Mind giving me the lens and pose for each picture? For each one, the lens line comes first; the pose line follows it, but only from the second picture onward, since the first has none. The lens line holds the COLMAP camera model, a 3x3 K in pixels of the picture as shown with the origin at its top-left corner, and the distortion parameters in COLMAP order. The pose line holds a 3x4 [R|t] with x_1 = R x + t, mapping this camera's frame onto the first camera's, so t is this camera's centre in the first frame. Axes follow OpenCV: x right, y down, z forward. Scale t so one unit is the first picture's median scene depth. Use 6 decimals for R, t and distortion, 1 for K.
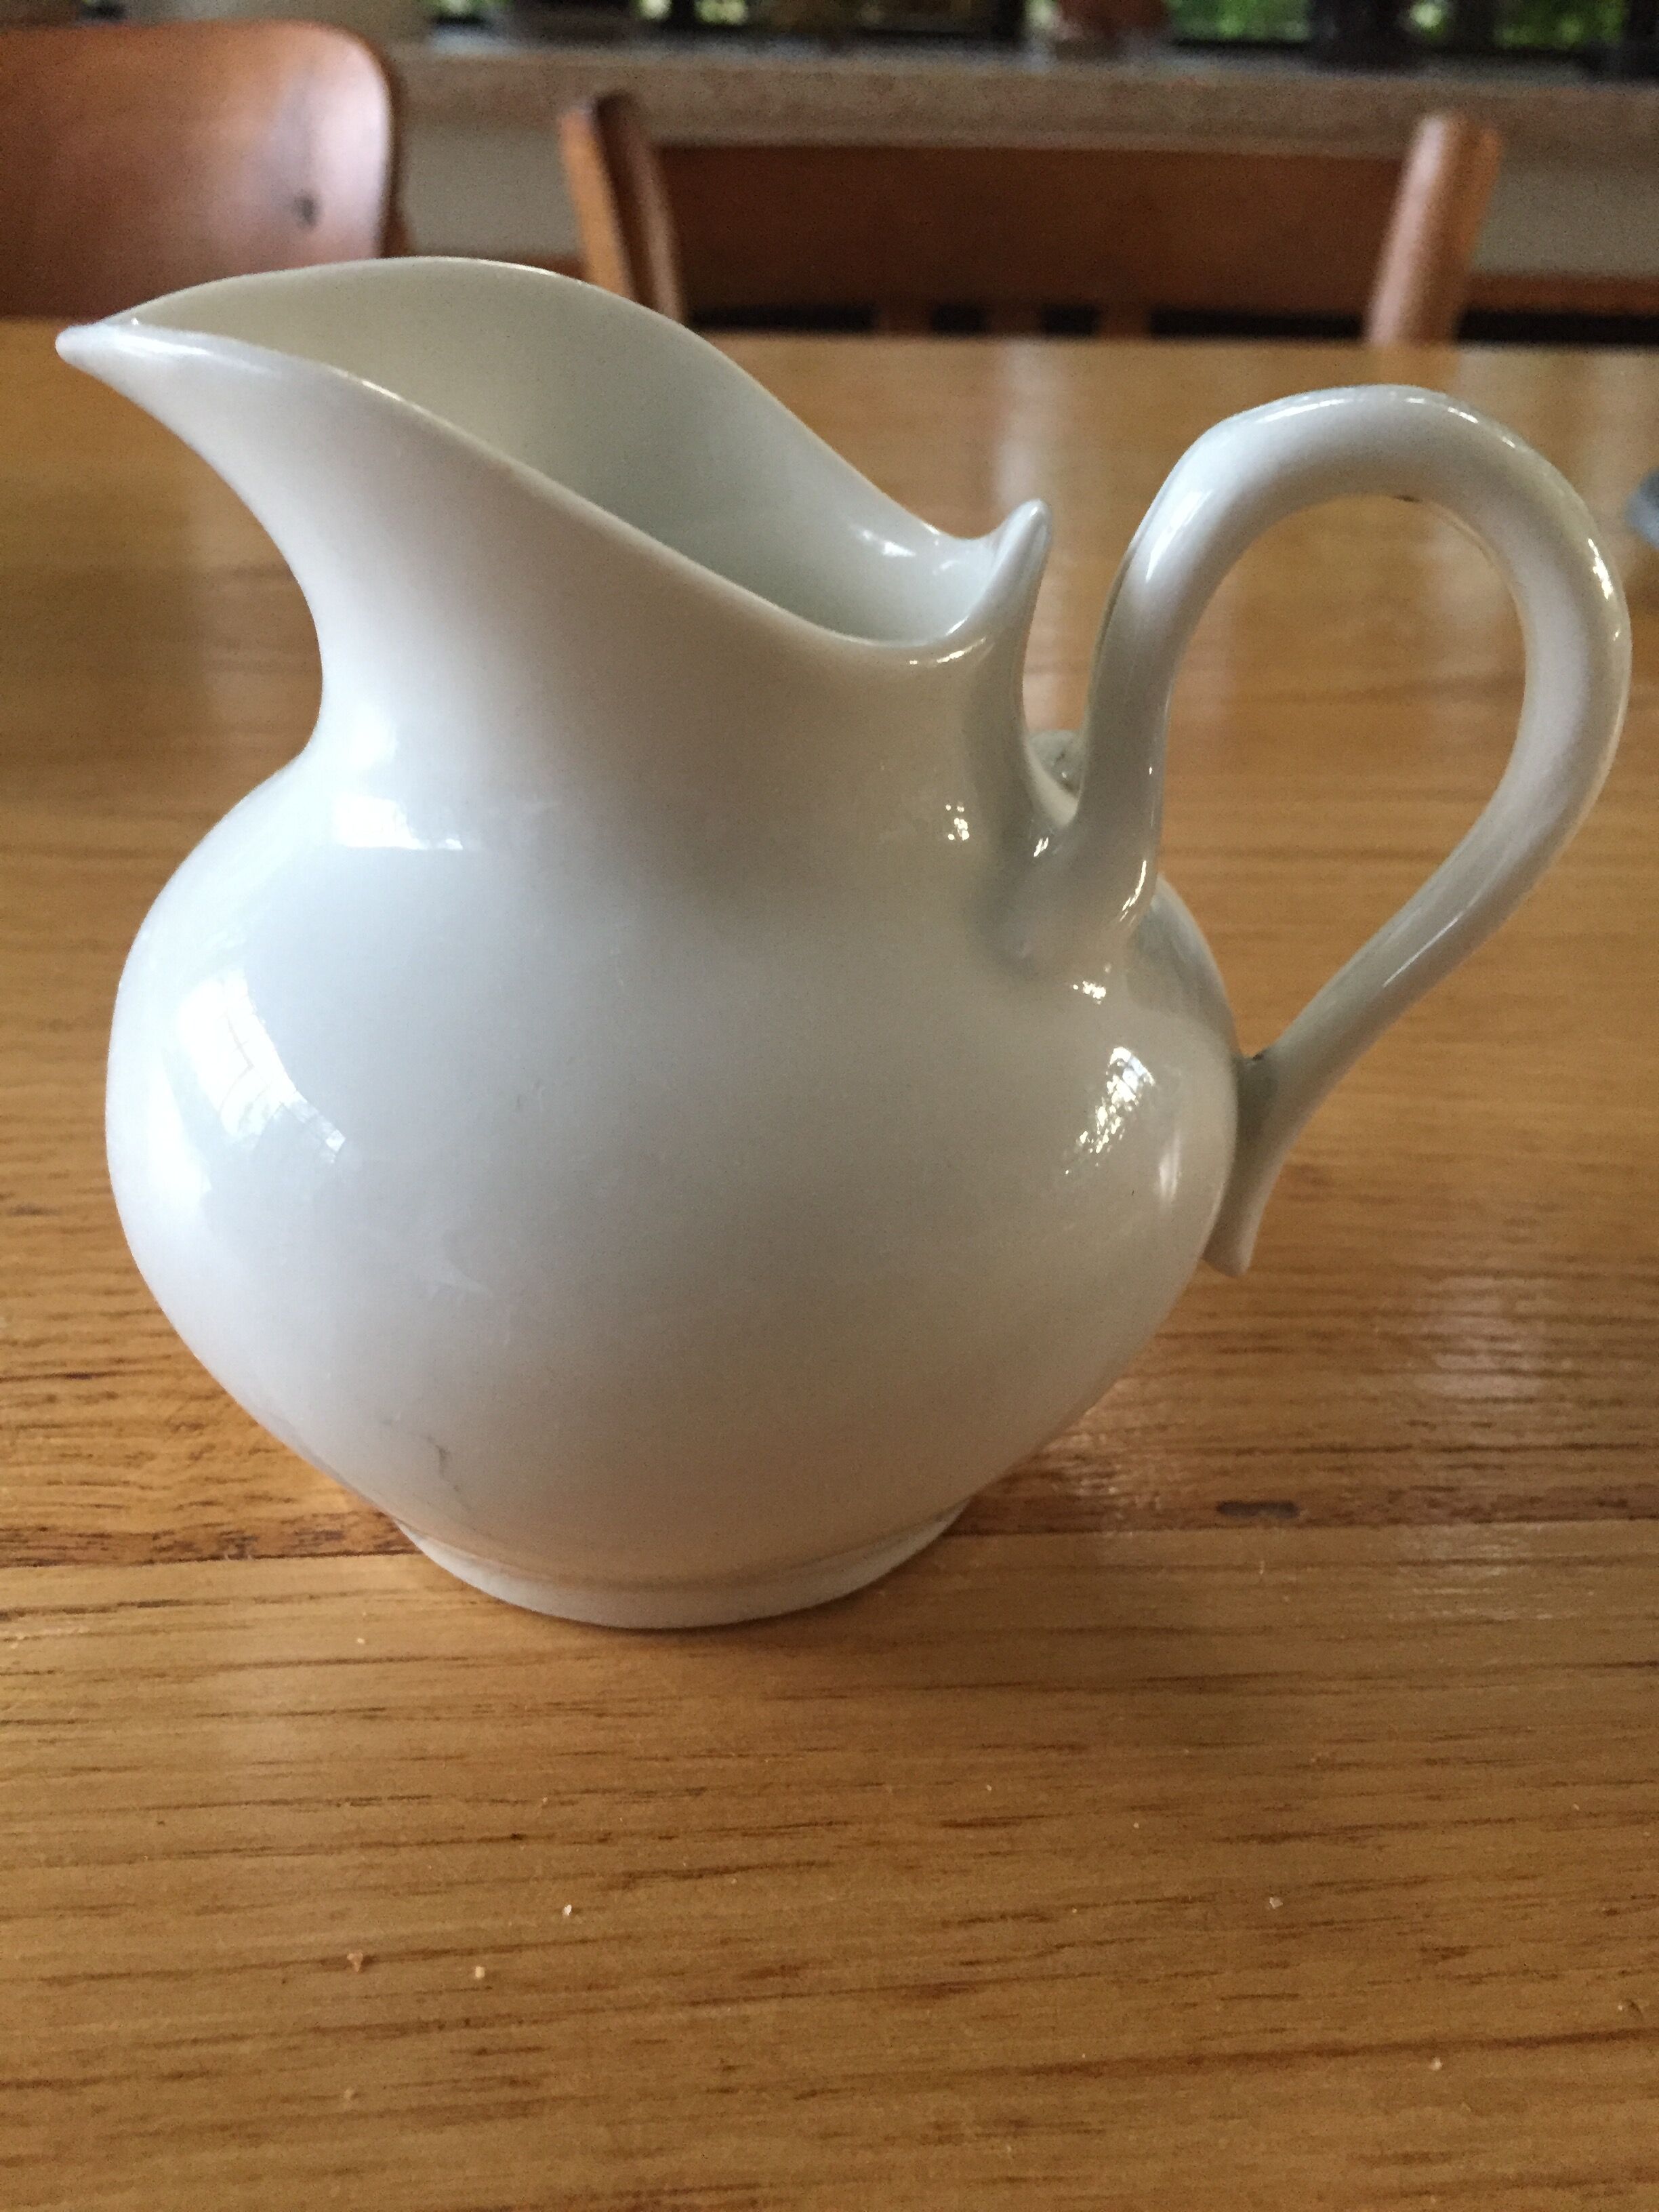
lens RADIAL K [[2022.5, 0, 844.4], [0, 2022.5, 1089.5], [0, 0, 1]] dist [0.055002, -0.124464]
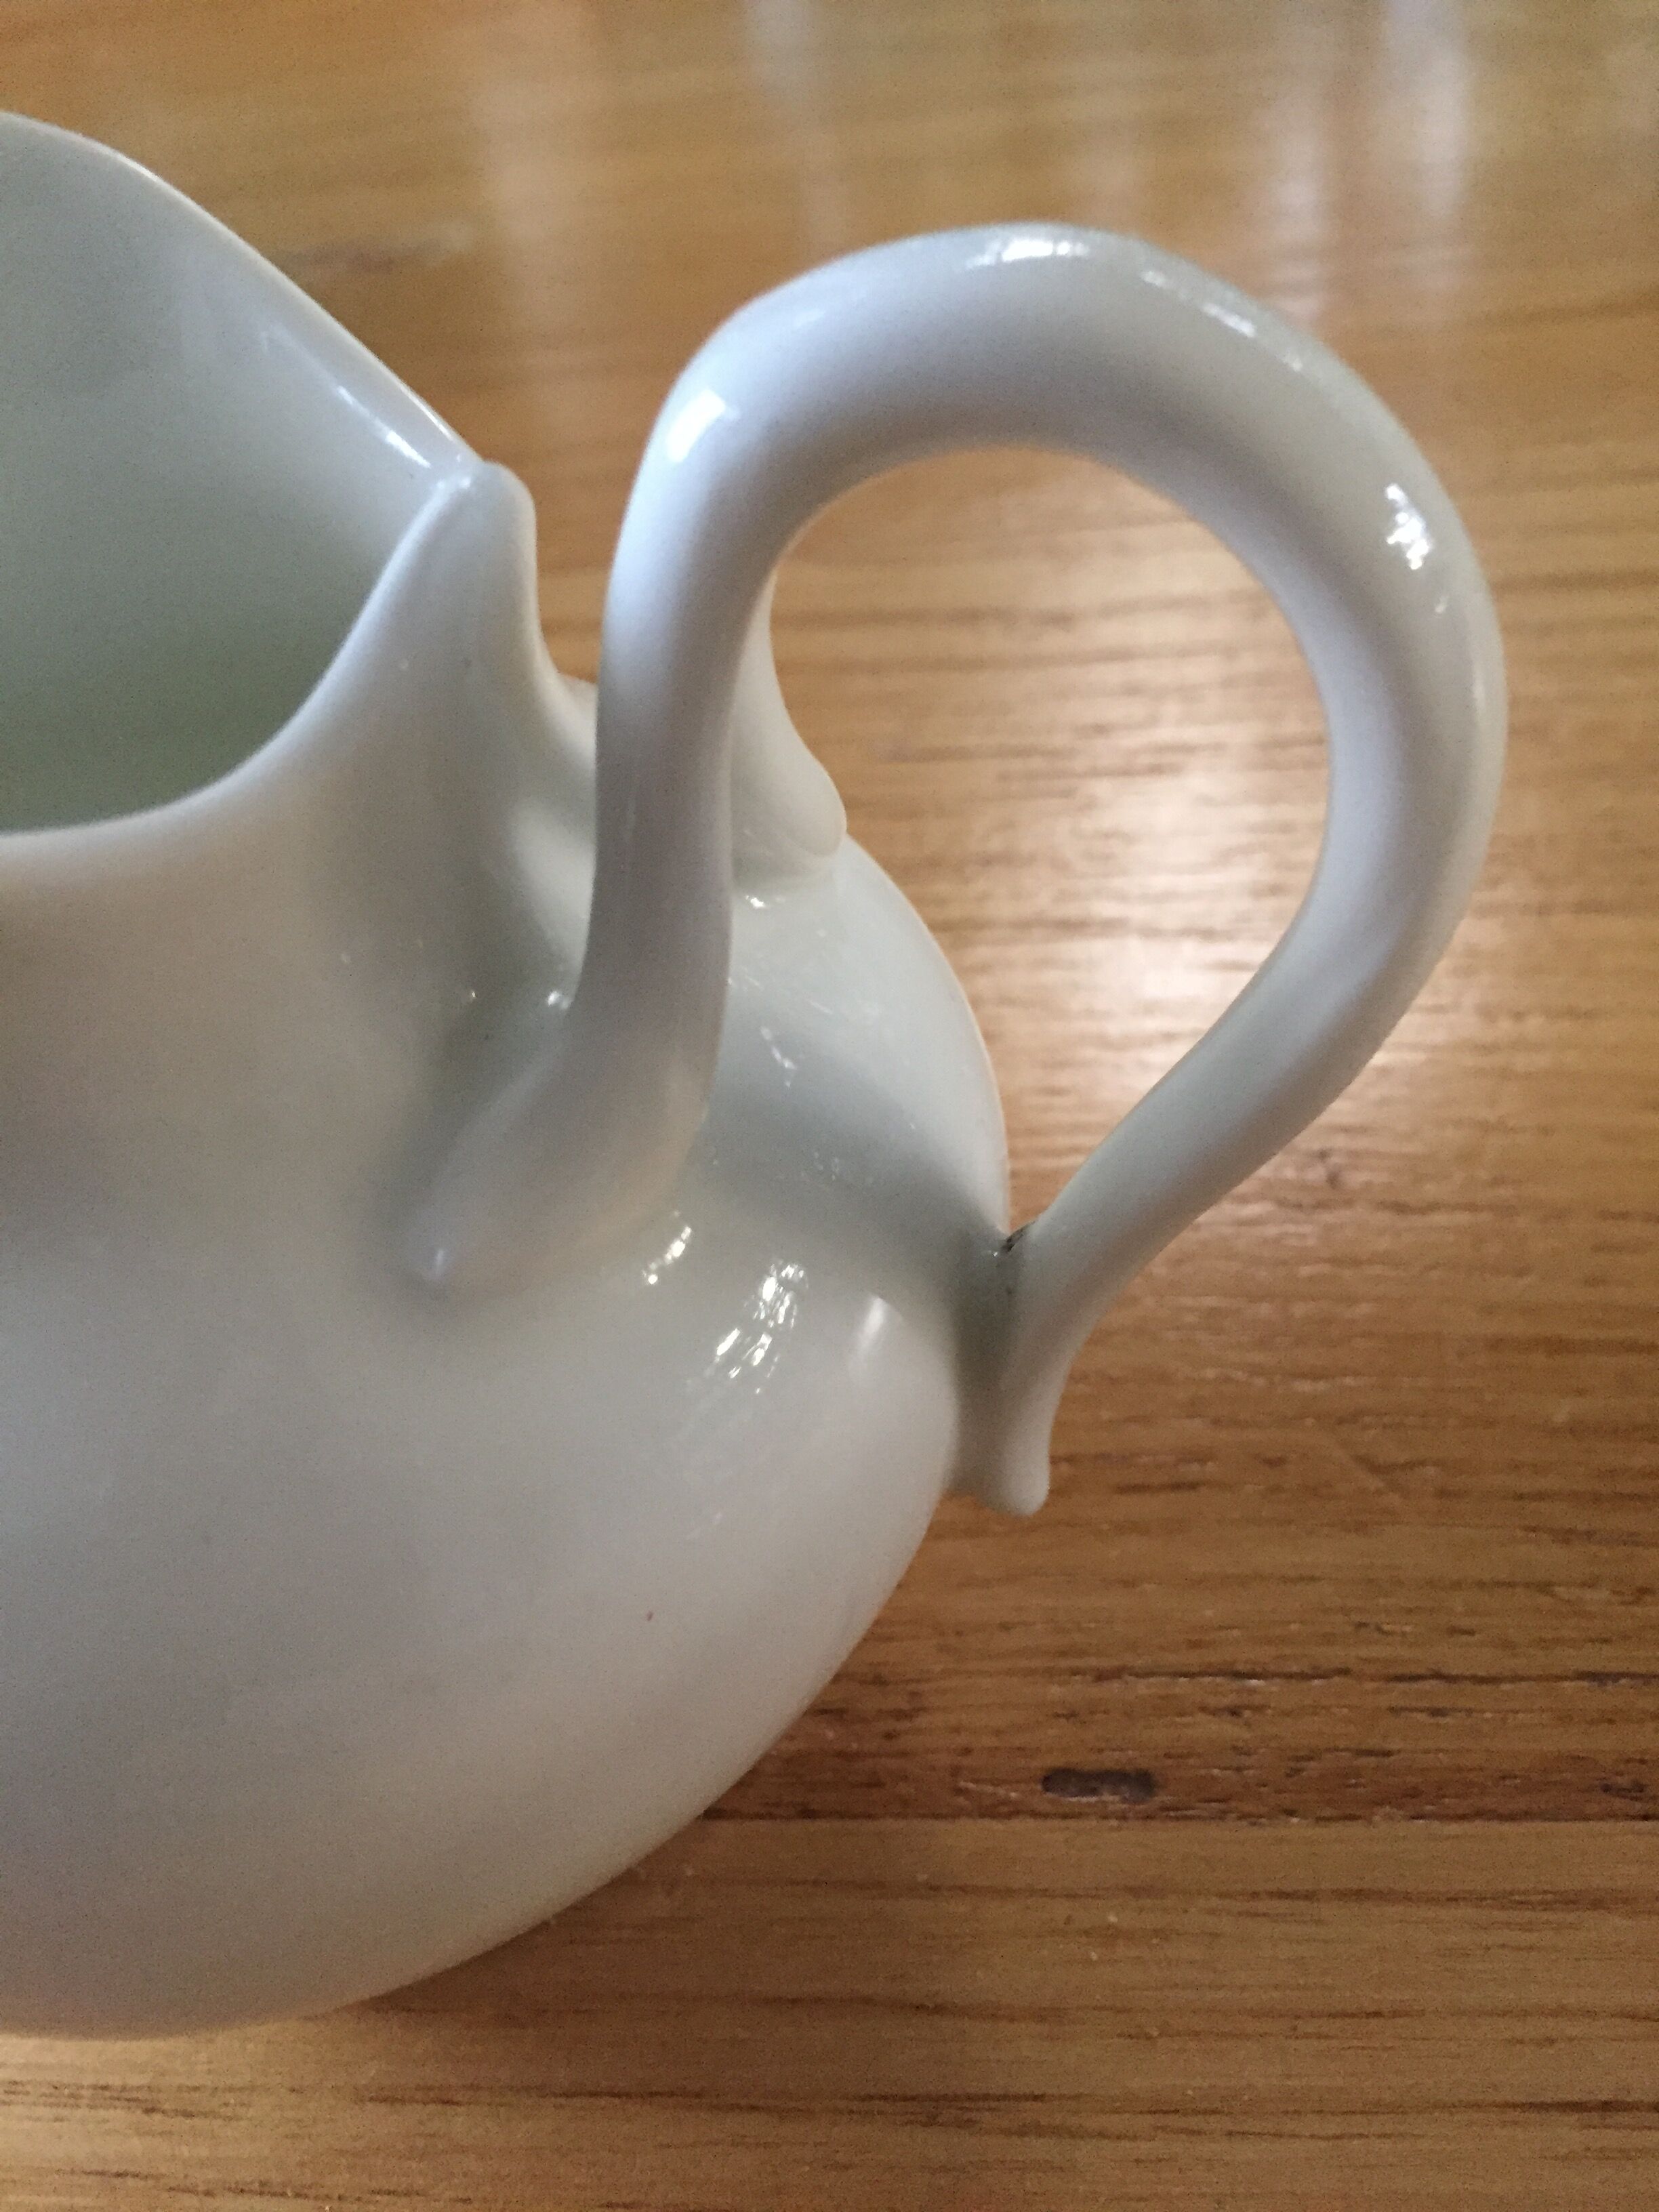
lens RADIAL K [[2022.5, 0, 845.5], [0, 2022.5, 1097.6], [0, 0, 1]] dist [0.055002, -0.124464]
pose [[0.976113, -0.019103, -0.216423, 0.317529], [0.066984, 0.974063, 0.216135, -0.223459], [0.206681, -0.225469, 0.952075, 0.394638]]
